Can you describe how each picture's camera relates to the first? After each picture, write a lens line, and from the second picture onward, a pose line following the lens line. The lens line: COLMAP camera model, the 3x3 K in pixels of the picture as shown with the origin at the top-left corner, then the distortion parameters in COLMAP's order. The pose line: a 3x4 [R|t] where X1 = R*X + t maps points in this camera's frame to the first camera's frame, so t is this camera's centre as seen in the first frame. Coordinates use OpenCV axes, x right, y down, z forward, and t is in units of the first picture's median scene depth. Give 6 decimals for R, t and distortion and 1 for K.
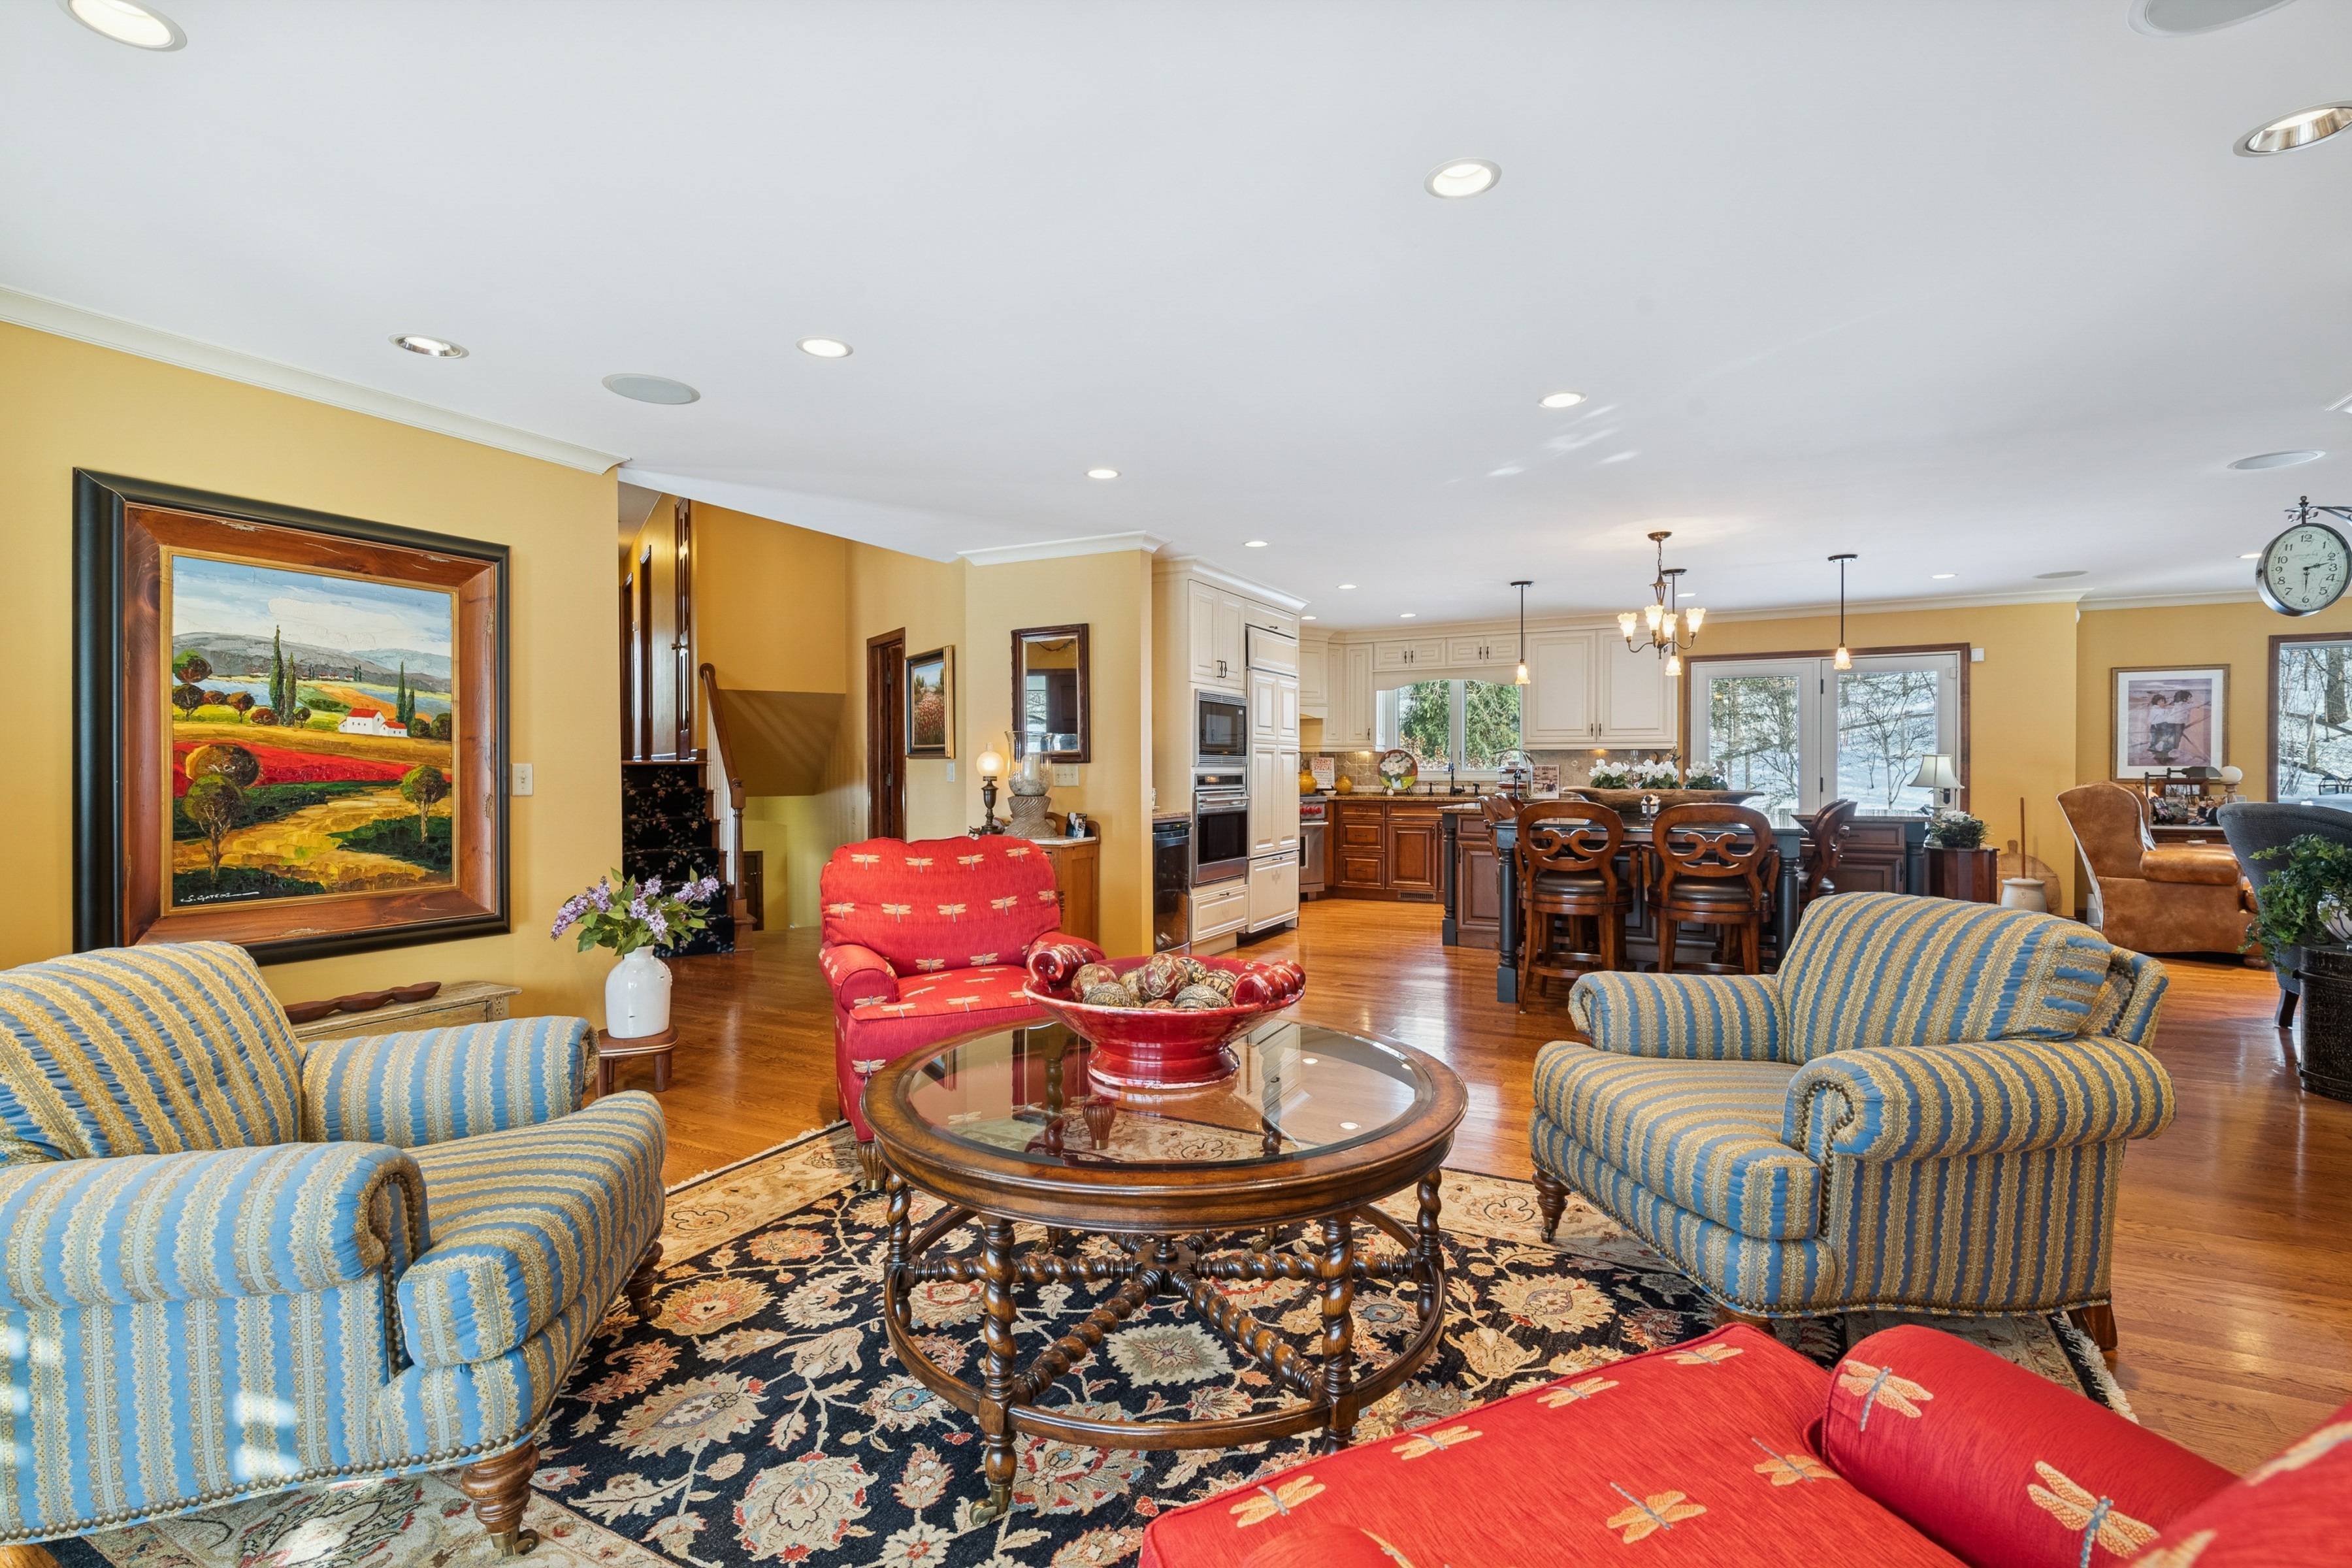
lens RADIAL K [[1041.4, 0, 1170.5], [0, 1041.4, 799.7], [0, 0, 1]] dist [-0.005377, -0.001398]
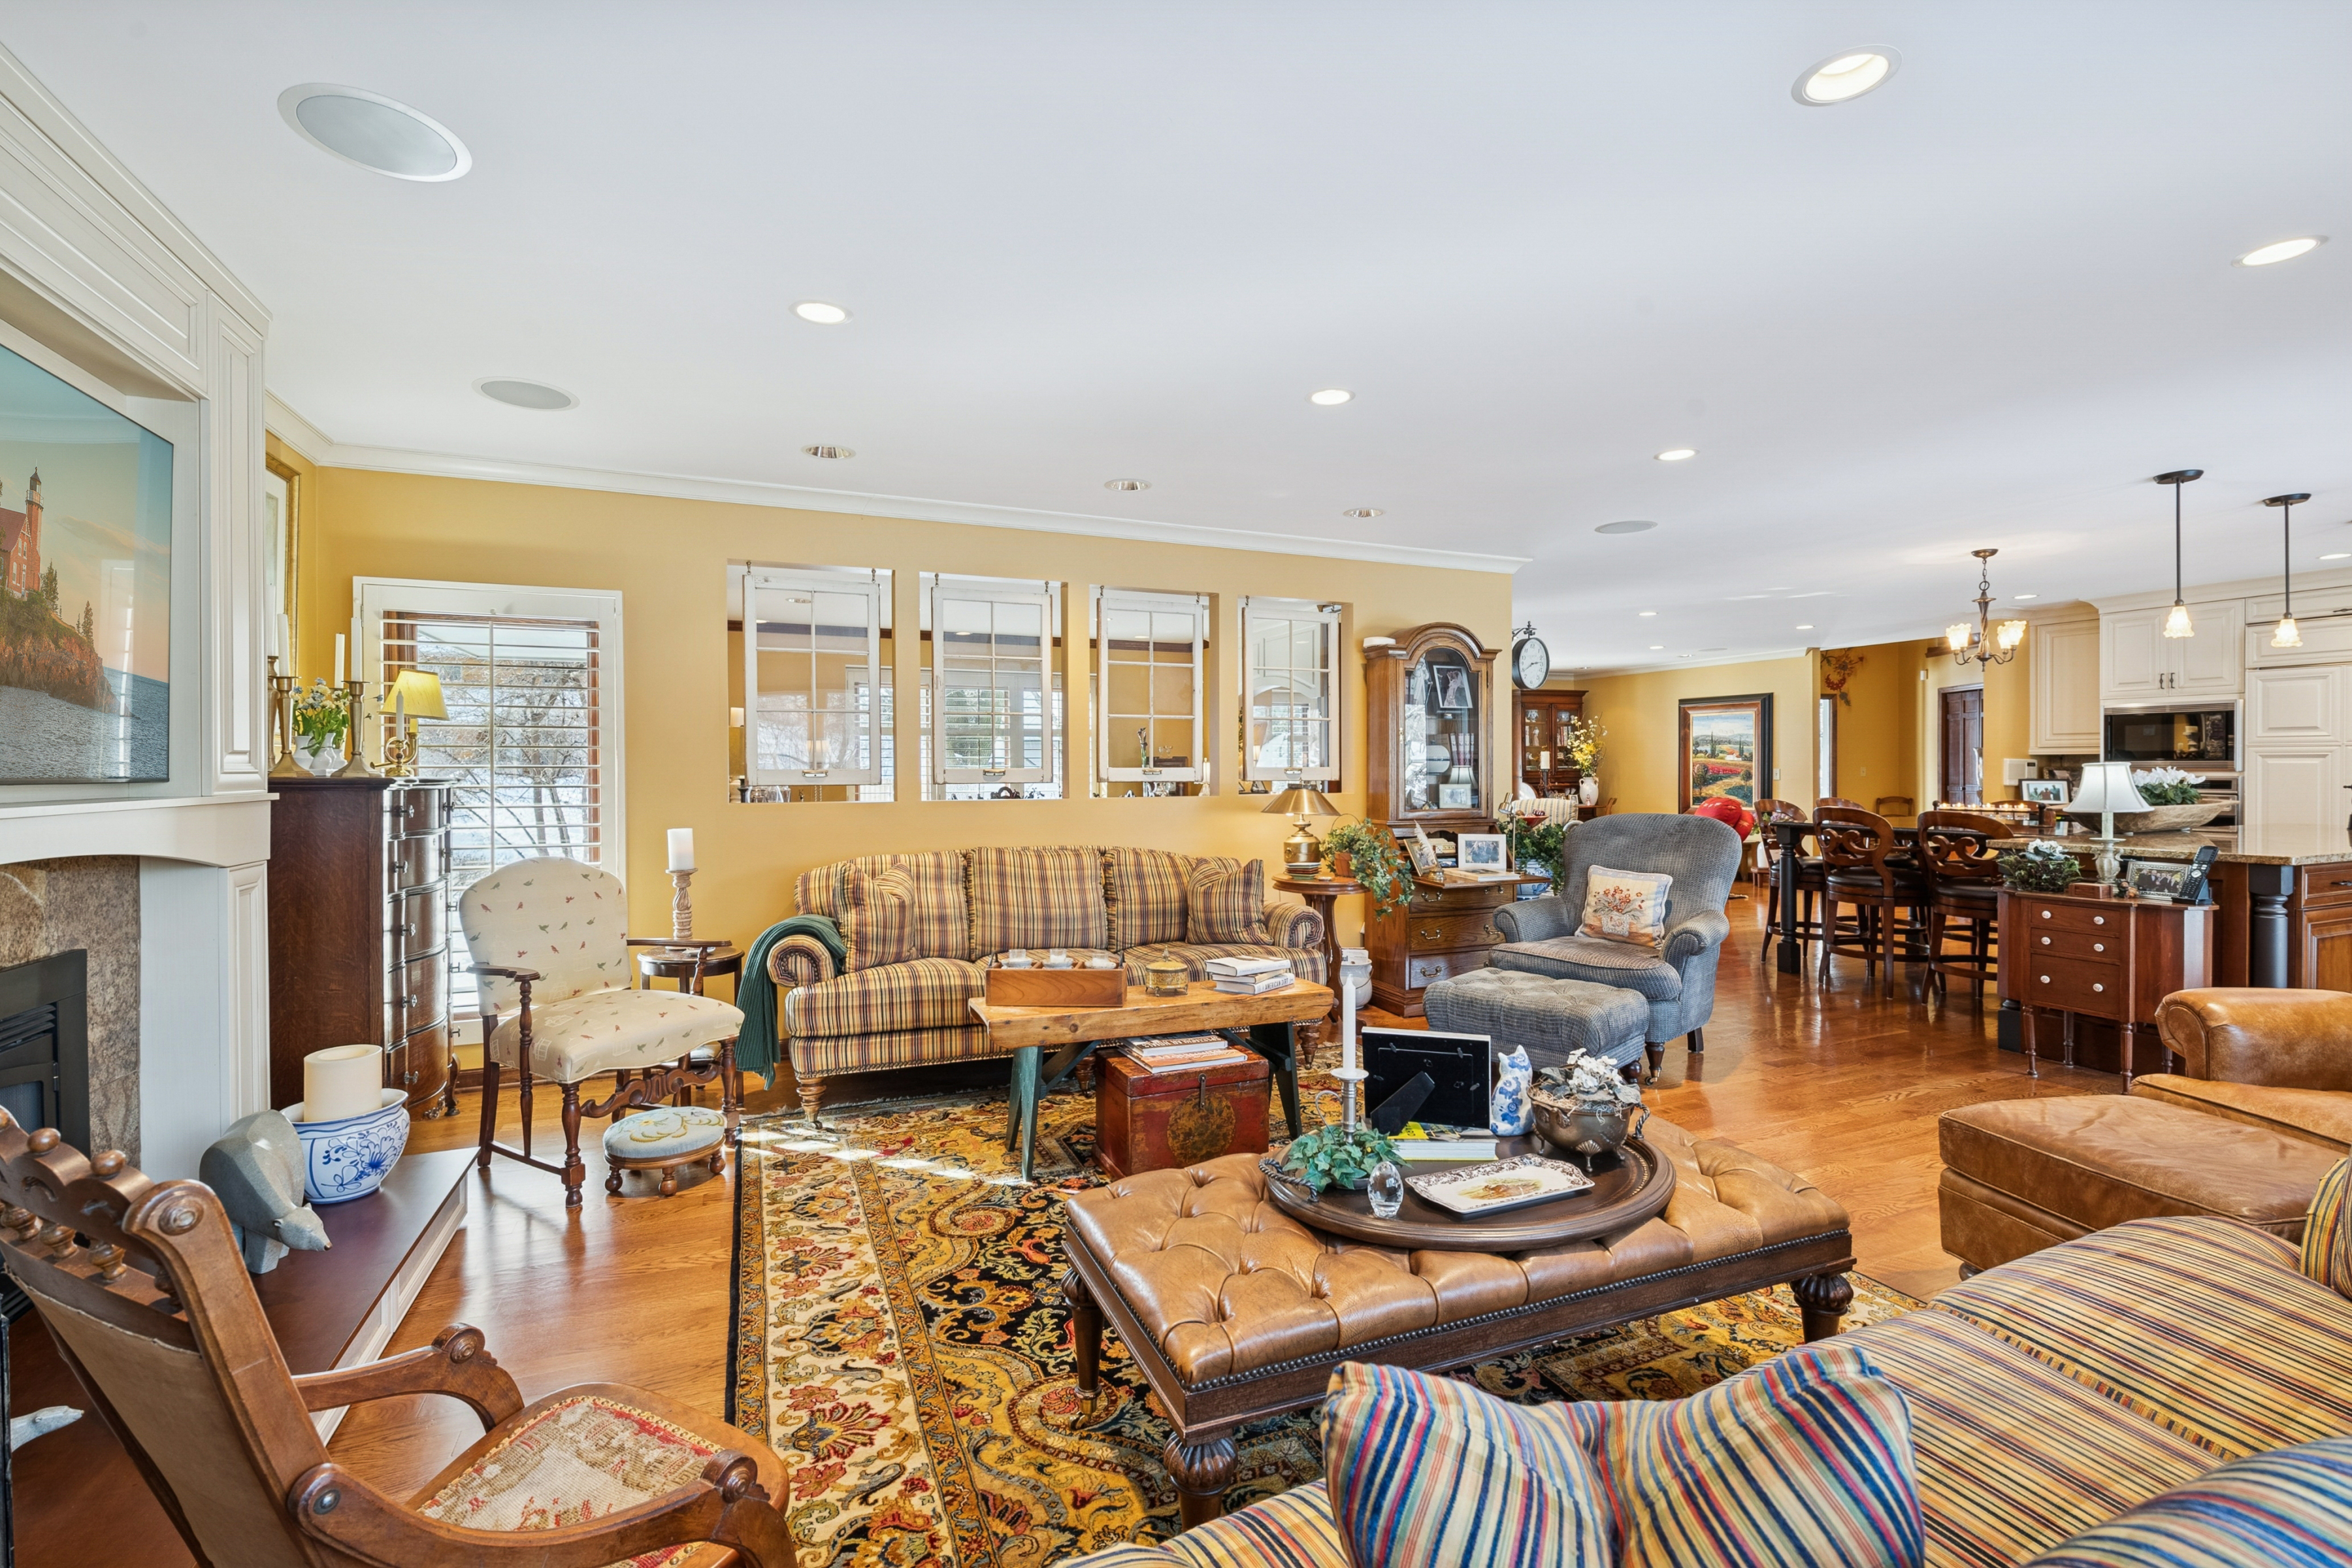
lens RADIAL K [[1041.4, 0, 1166.9], [0, 1041.4, 771.9], [0, 0, 1]] dist [-0.005377, -0.001398]
pose [[-0.618932, 0.009380, -0.785389, 3.116386], [-0.016688, 0.999546, 0.025089, -0.082279], [0.785268, 0.028635, -0.618494, 1.727319]]
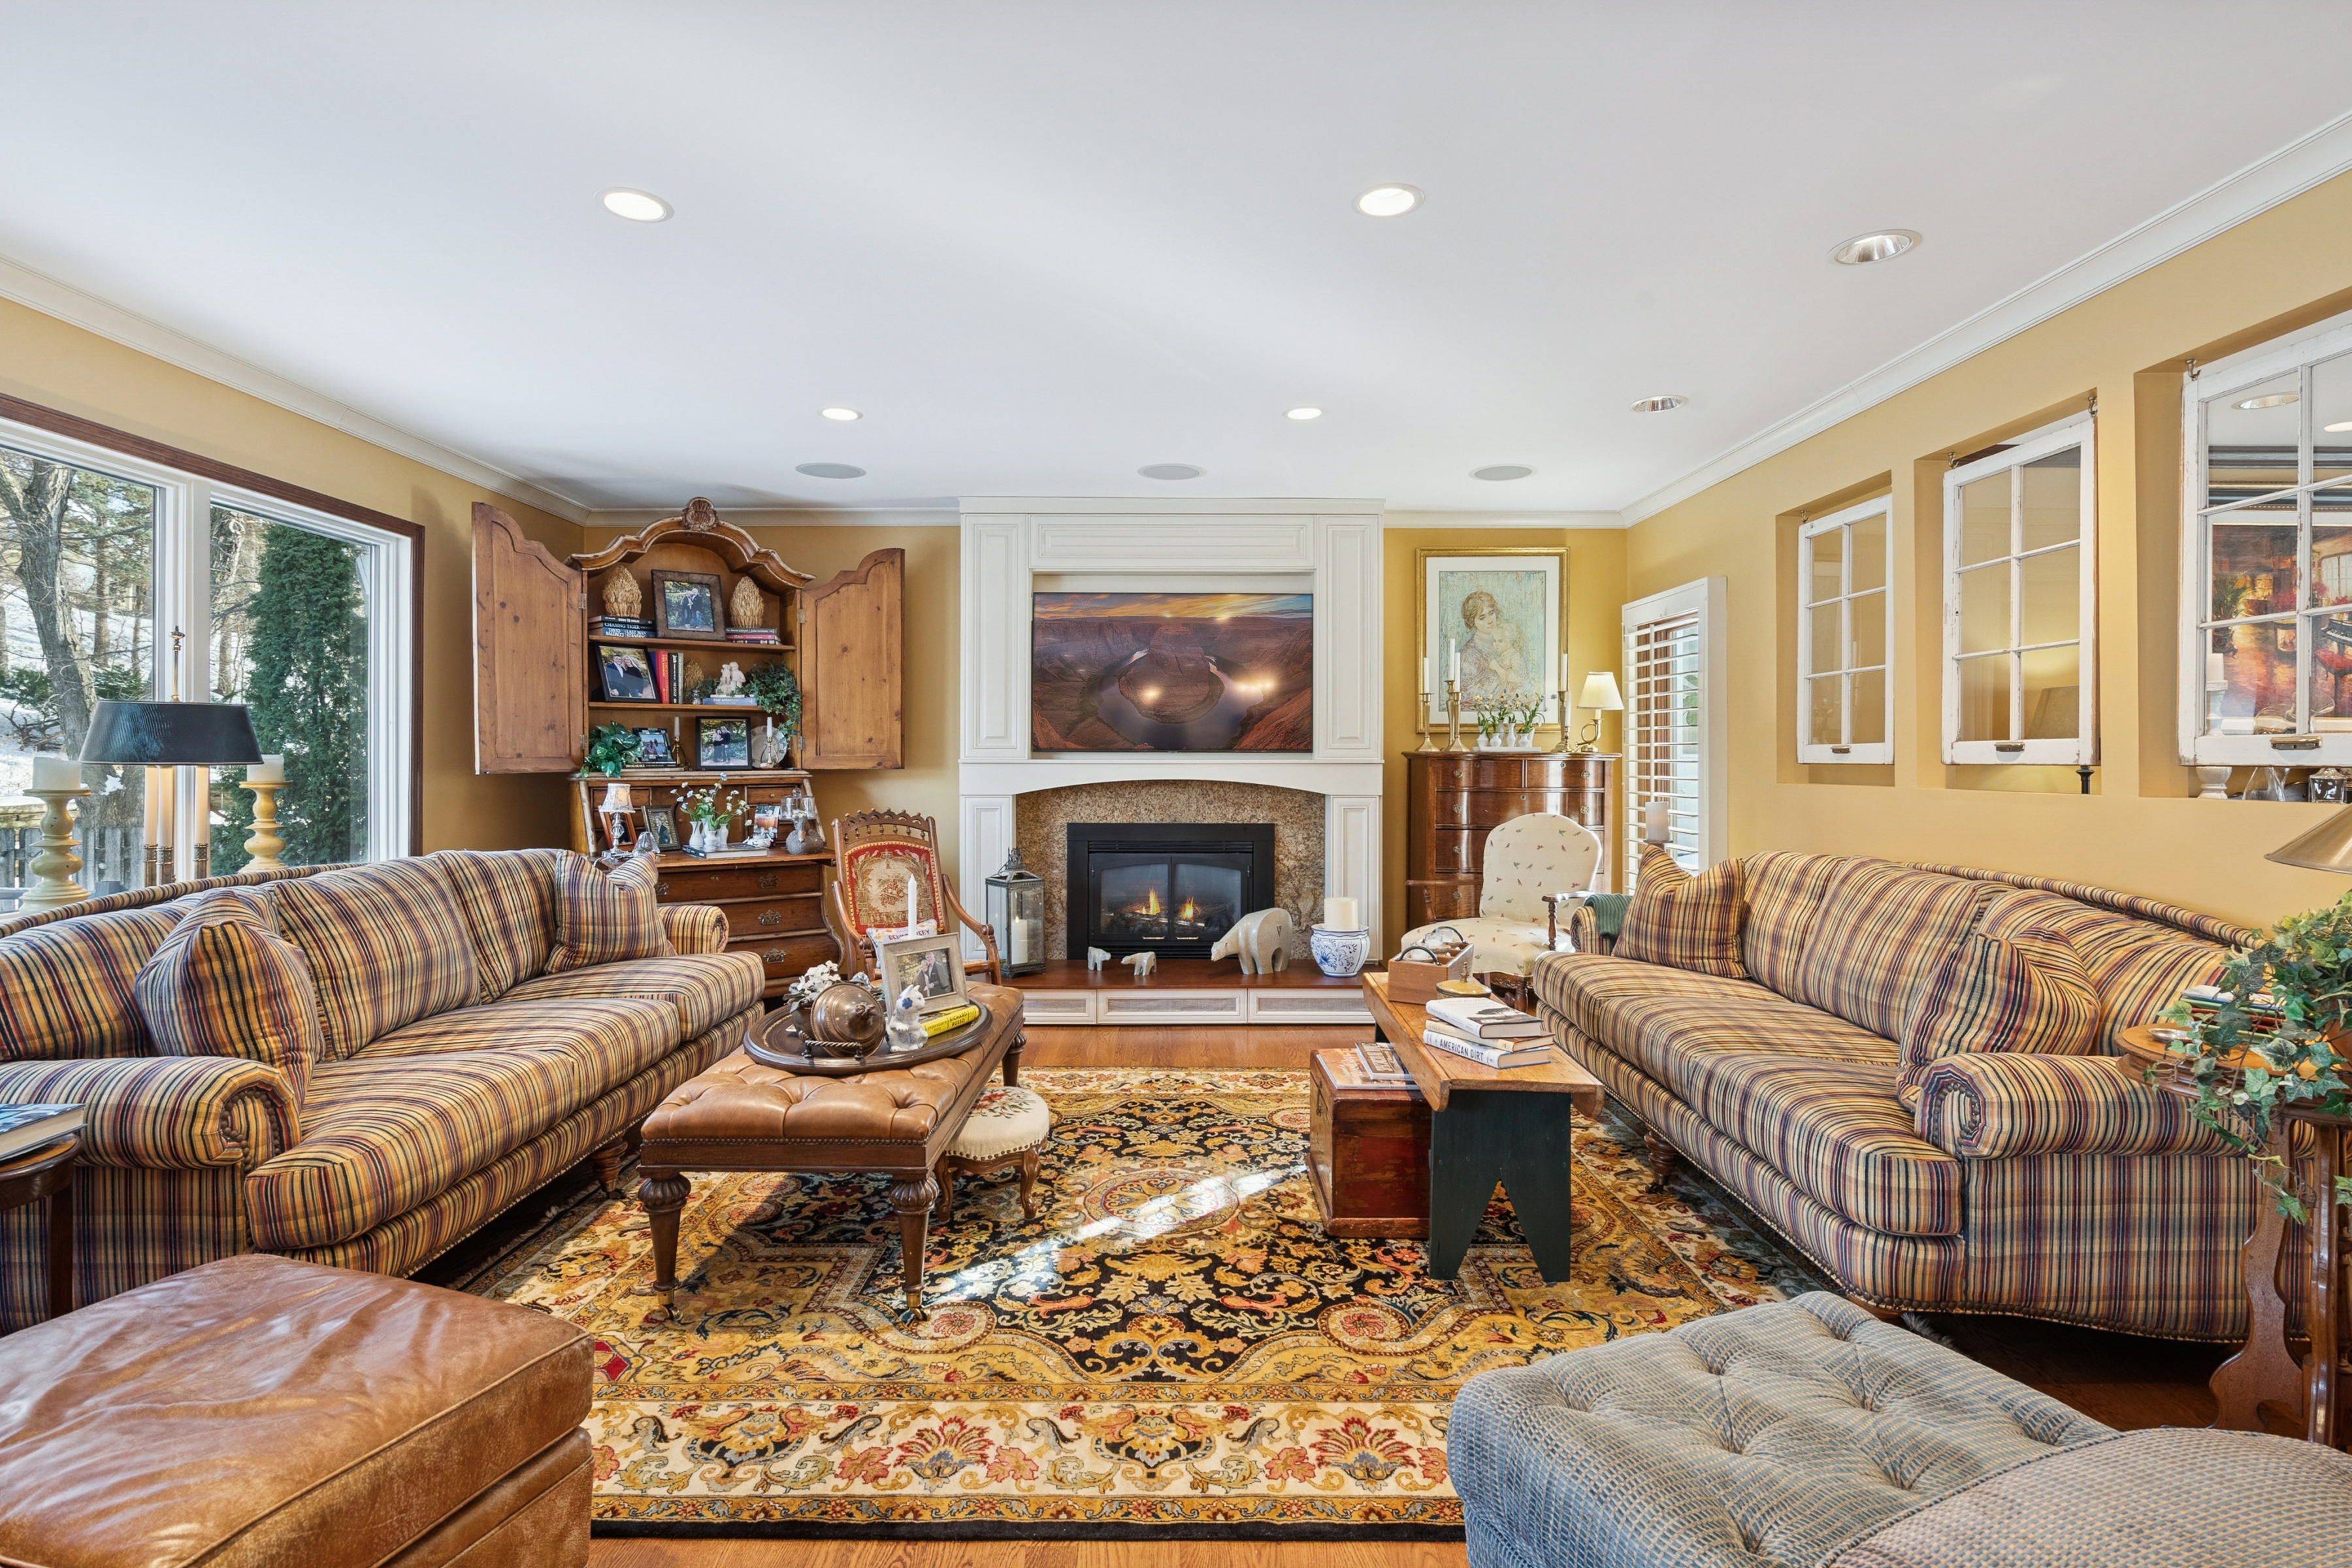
lens RADIAL K [[1103.5, 0, 1181.1], [0, 1103.5, 760.6], [0, 0, 1]] dist [-0.009004, -0.000226]
pose [[-0.491158, 0.001592, 0.871069, 1.562486], [0.027759, 0.999519, 0.013825, -0.061115], [-0.870628, 0.030970, -0.490966, 1.711949]]
